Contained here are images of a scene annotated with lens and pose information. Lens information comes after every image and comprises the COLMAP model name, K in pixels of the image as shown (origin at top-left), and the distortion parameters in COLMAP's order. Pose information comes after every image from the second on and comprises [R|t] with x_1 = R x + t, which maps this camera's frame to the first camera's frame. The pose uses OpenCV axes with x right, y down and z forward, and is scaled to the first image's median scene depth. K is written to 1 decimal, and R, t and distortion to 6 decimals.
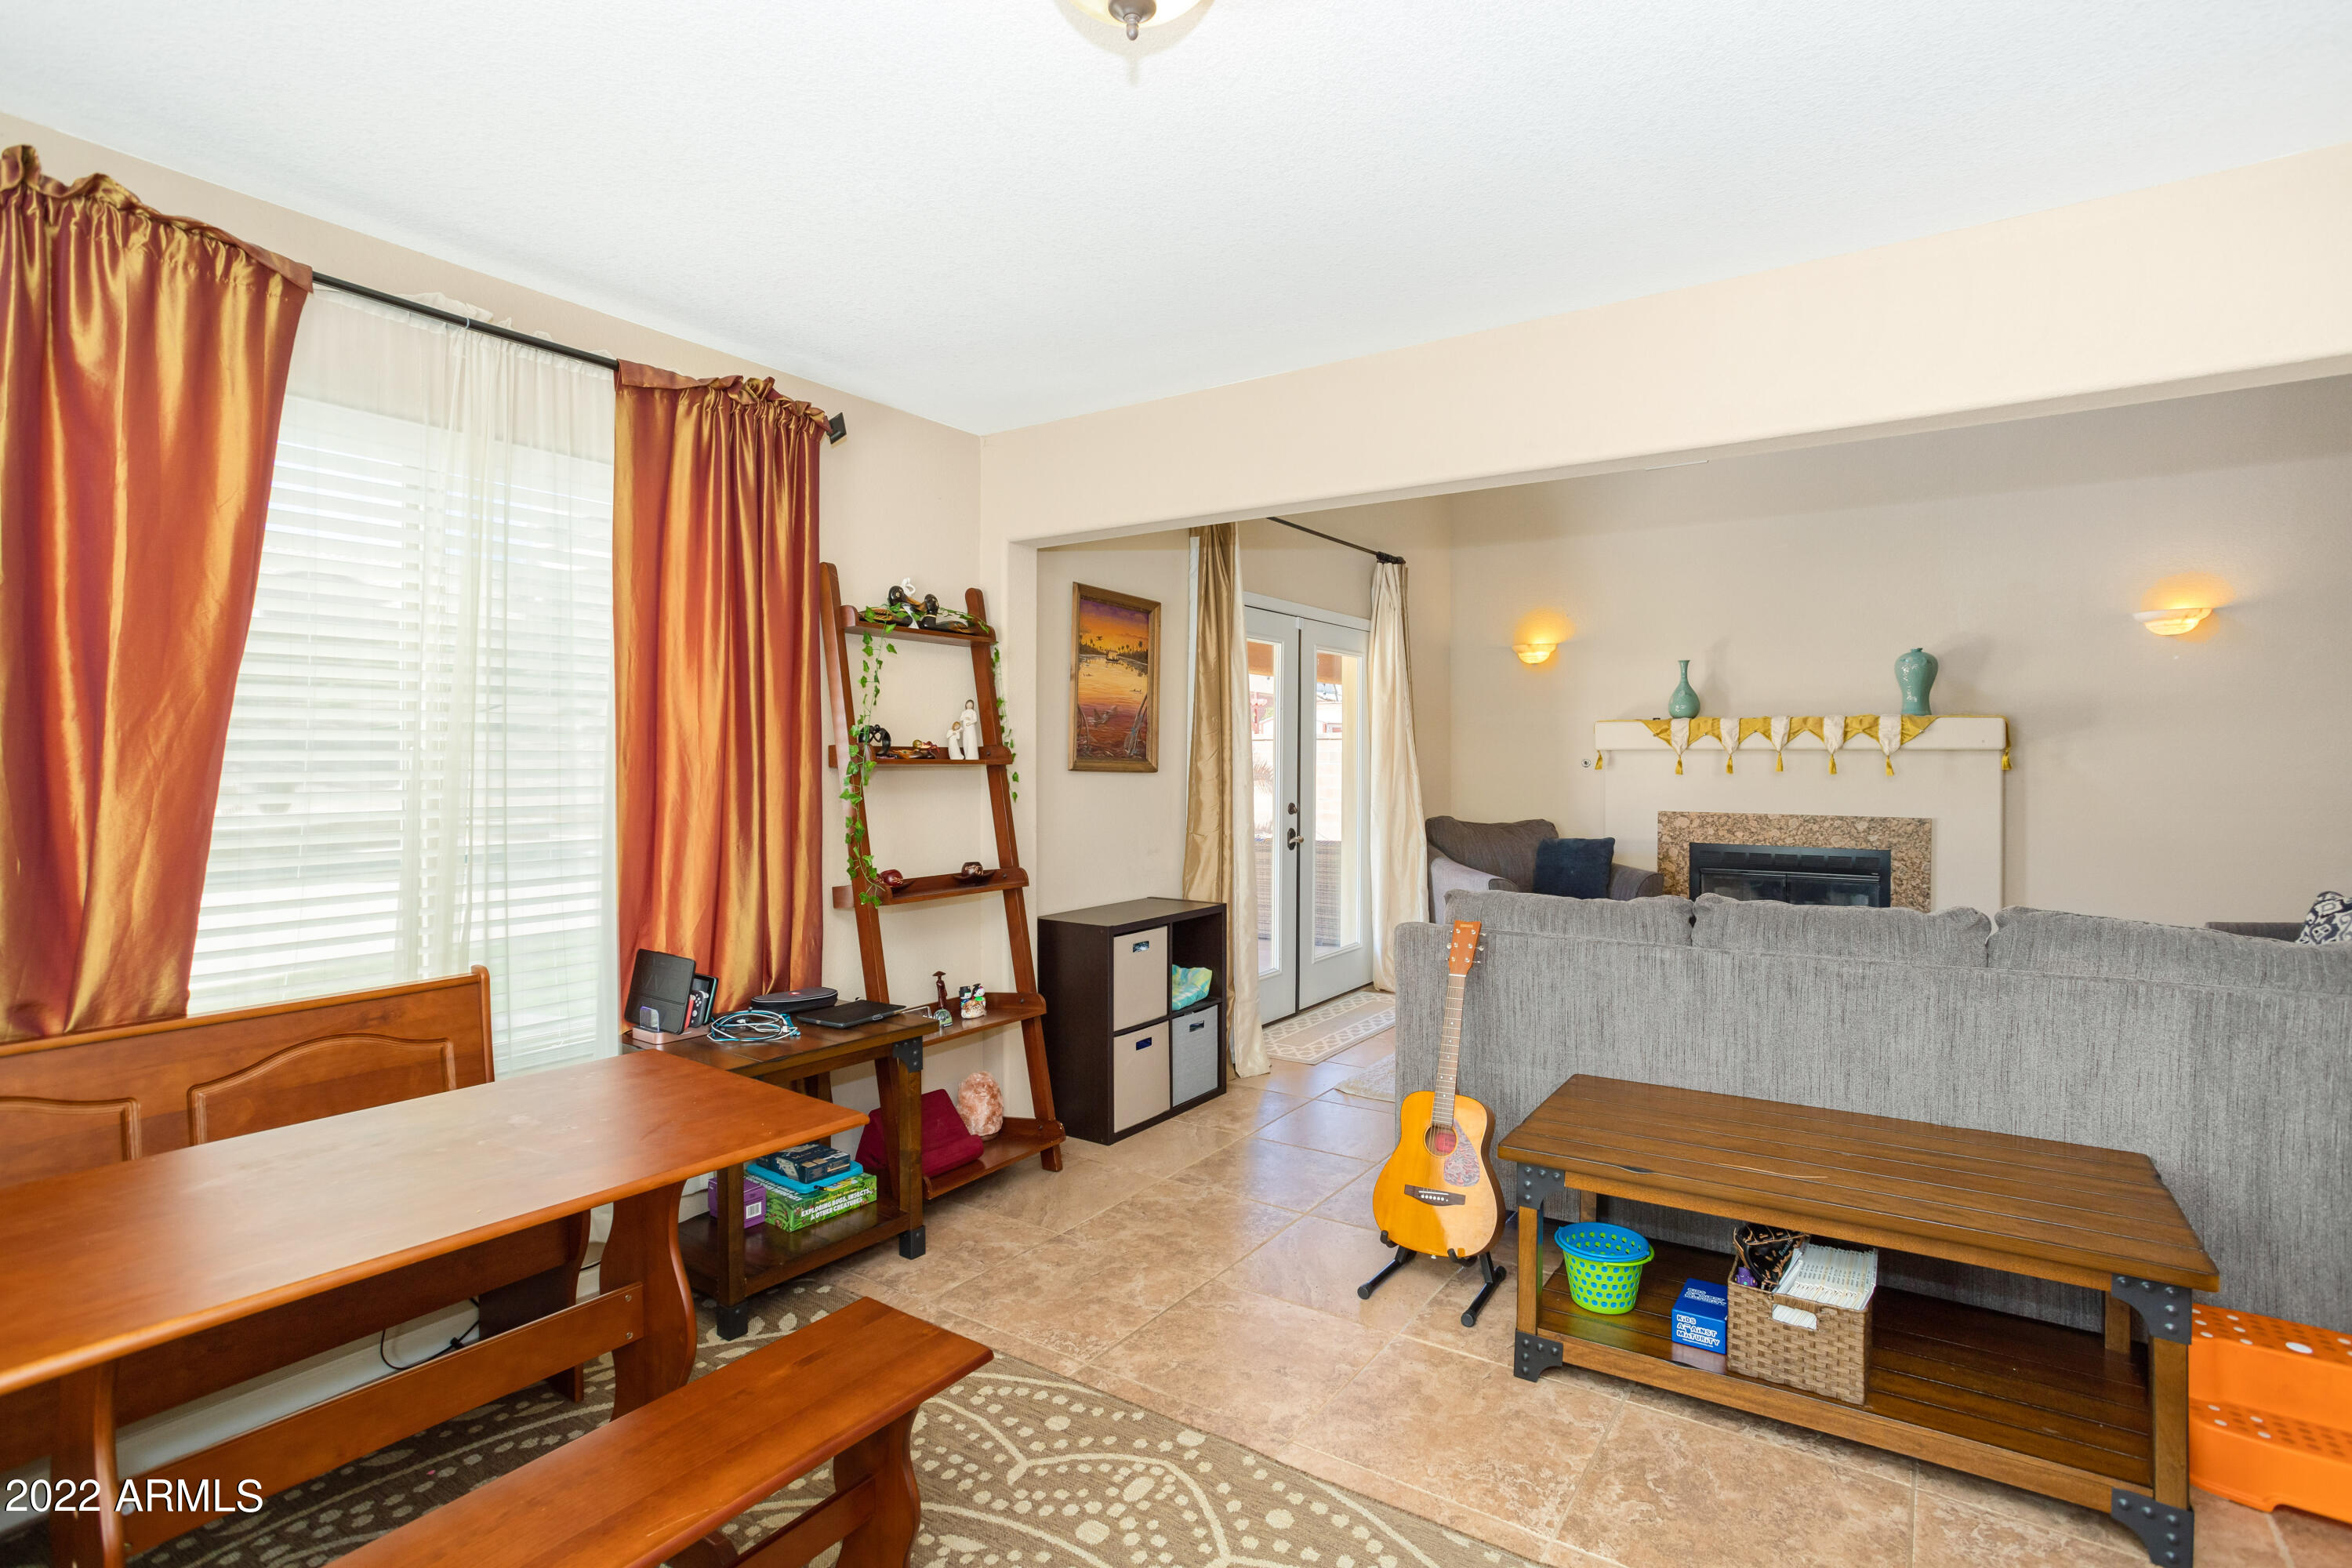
lens RADIAL K [[1146.1, 0, 1181.4], [0, 1146.1, 774.0], [0, 0, 1]] dist [-0.059682, 0.048512]
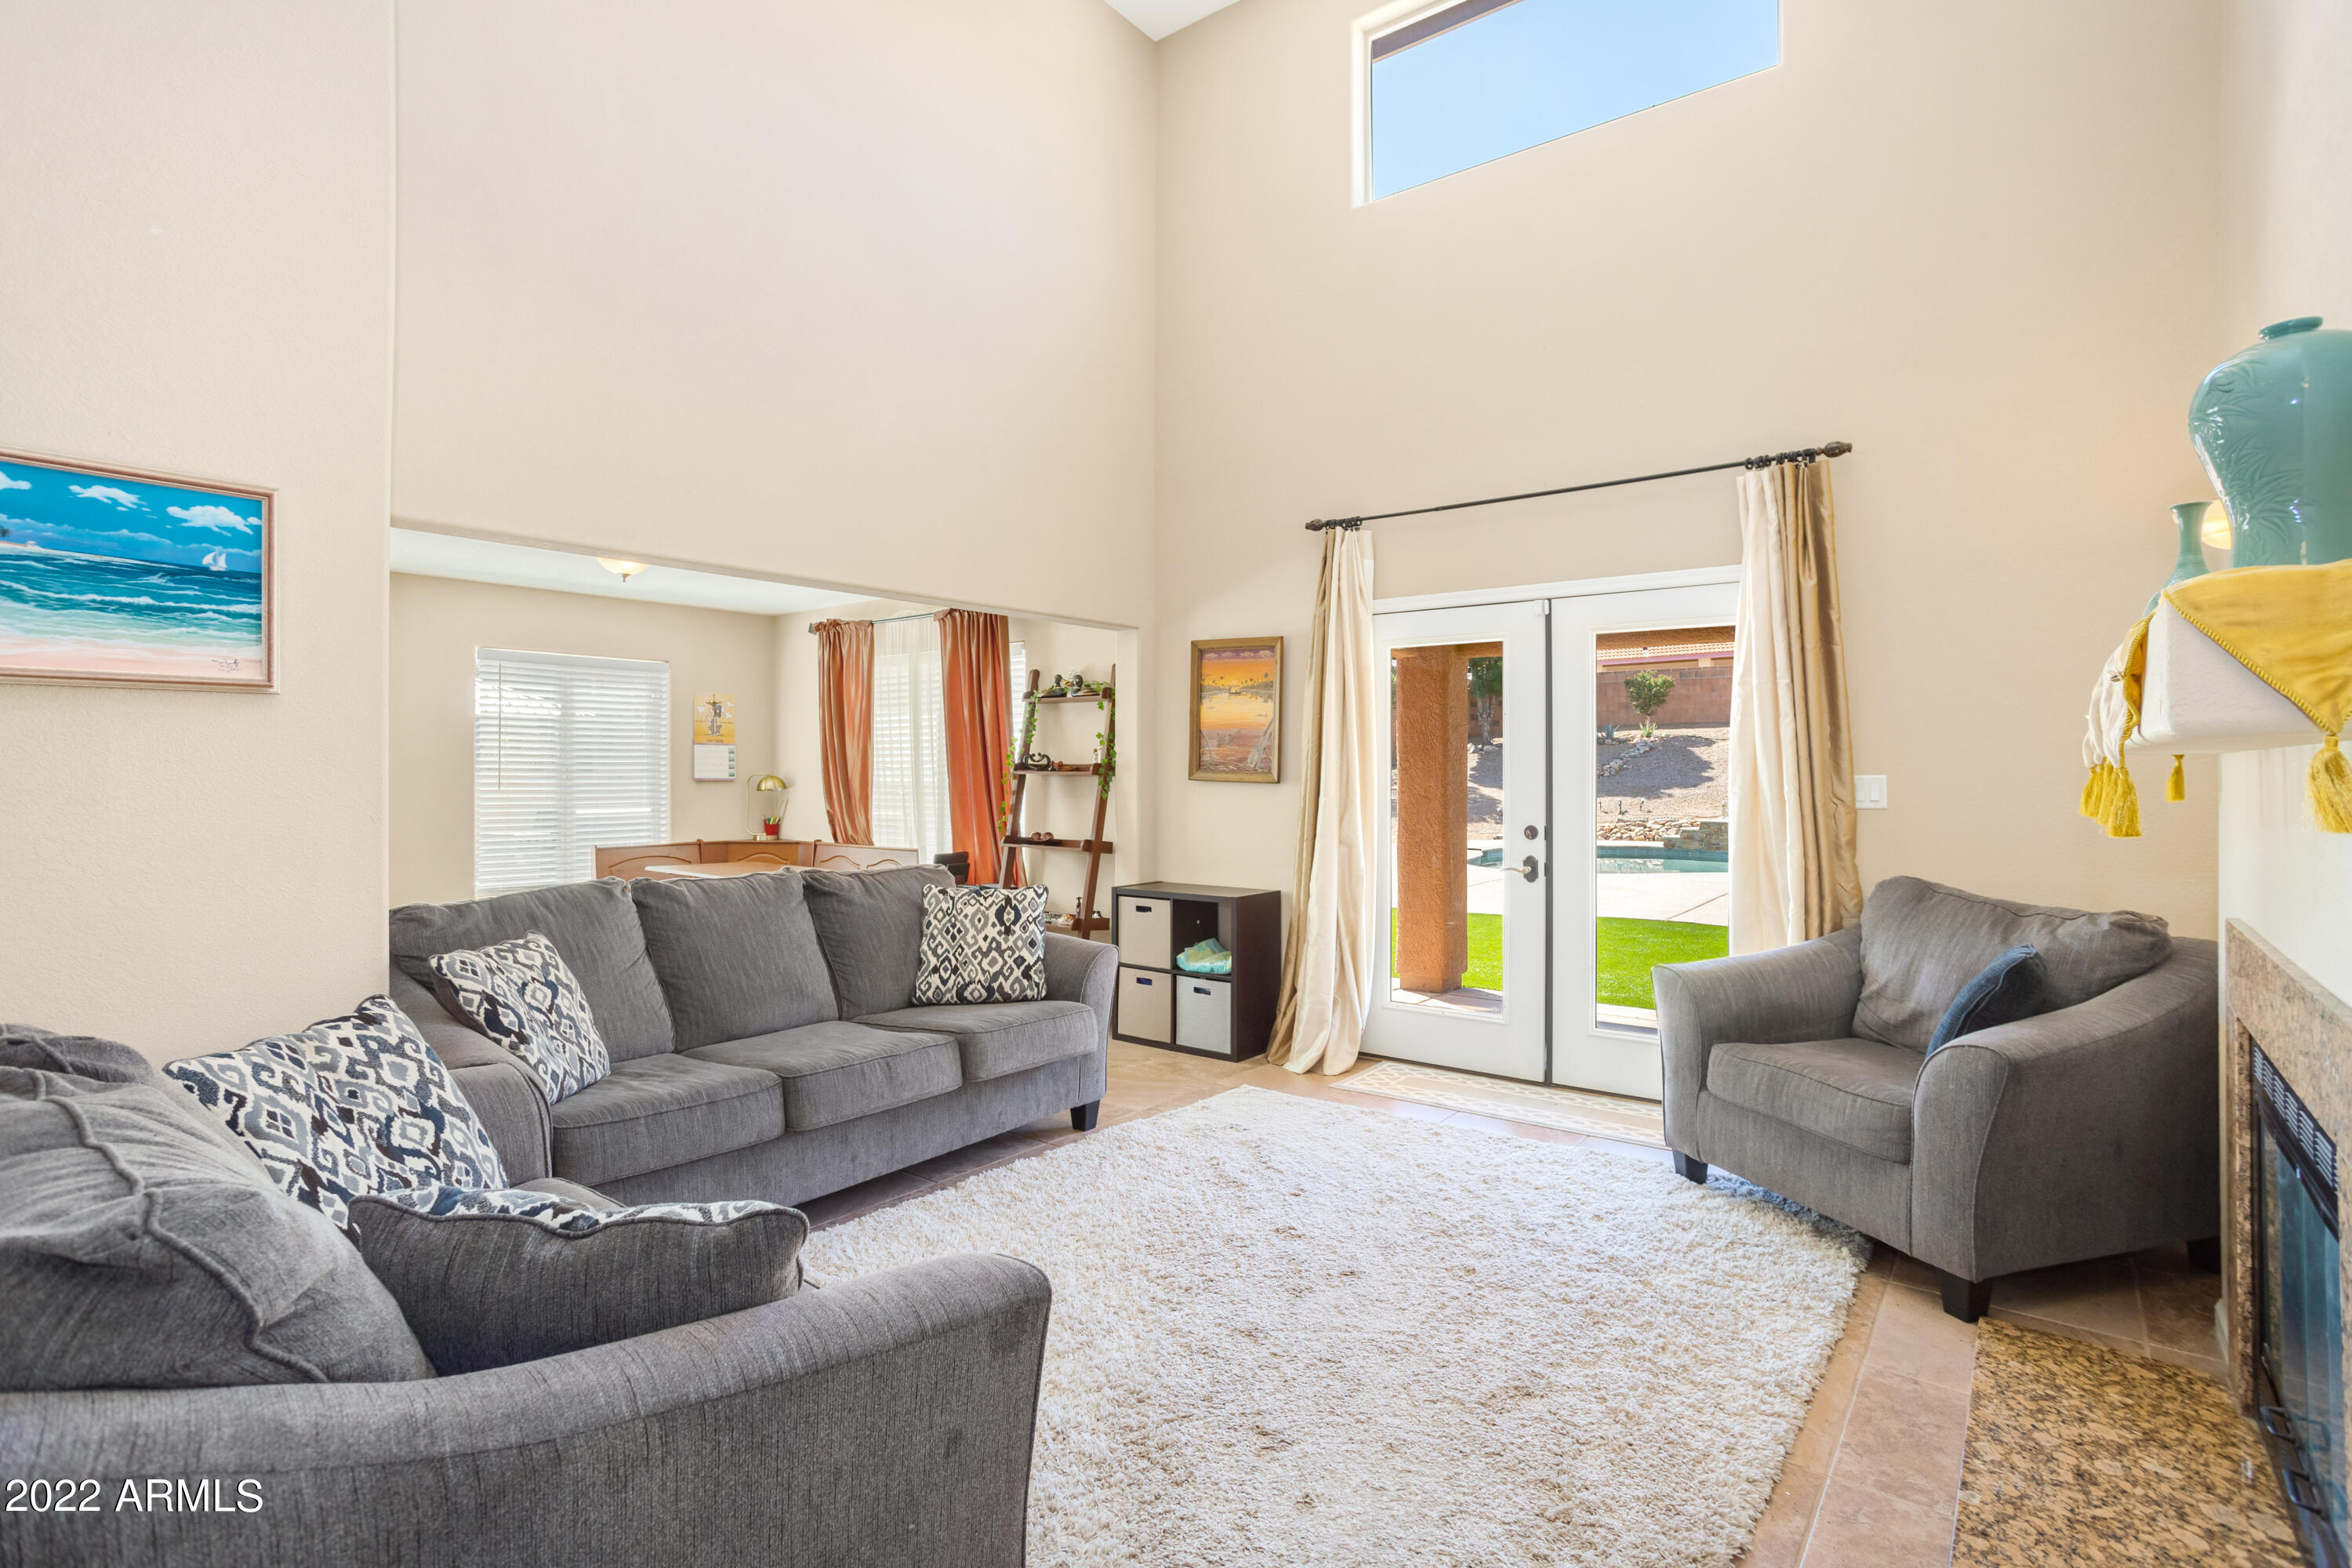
lens RADIAL K [[1146.1, 0, 1181.4], [0, 1146.1, 774.0], [0, 0, 1]] dist [-0.059682, 0.048512]
pose [[-0.069996, 0.005833, -0.997530, 1.263022], [-0.010012, 0.999928, 0.006549, -0.019740], [0.997497, 0.010446, -0.069933, 1.084450]]
